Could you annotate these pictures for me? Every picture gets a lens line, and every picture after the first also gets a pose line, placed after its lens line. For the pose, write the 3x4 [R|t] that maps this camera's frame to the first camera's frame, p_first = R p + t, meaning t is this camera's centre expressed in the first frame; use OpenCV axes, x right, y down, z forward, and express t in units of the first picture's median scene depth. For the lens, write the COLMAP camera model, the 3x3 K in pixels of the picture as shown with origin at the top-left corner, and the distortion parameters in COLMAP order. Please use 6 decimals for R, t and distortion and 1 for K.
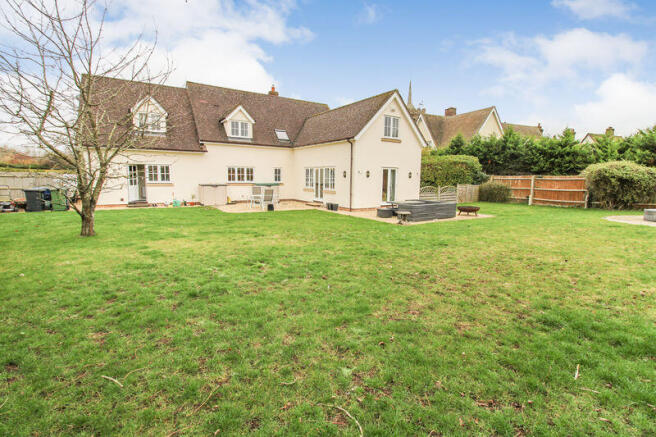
lens RADIAL K [[313.7, 0, 330.6], [0, 313.7, 218.6], [0, 0, 1]] dist [0.006096, -0.004928]
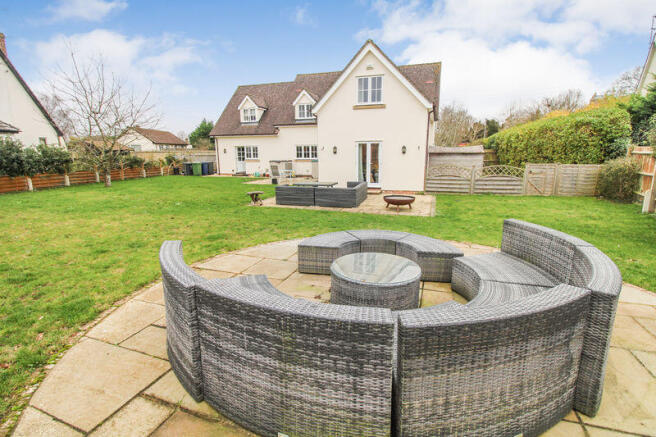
lens RADIAL K [[313.7, 0, 329.1], [0, 313.7, 216.0], [0, 0, 1]] dist [0.006096, -0.004928]
pose [[0.607090, 0.144594, -0.781367, 0.780478], [-0.091579, 0.989485, 0.111953, -0.052660], [0.789339, 0.003591, 0.613948, 0.420538]]
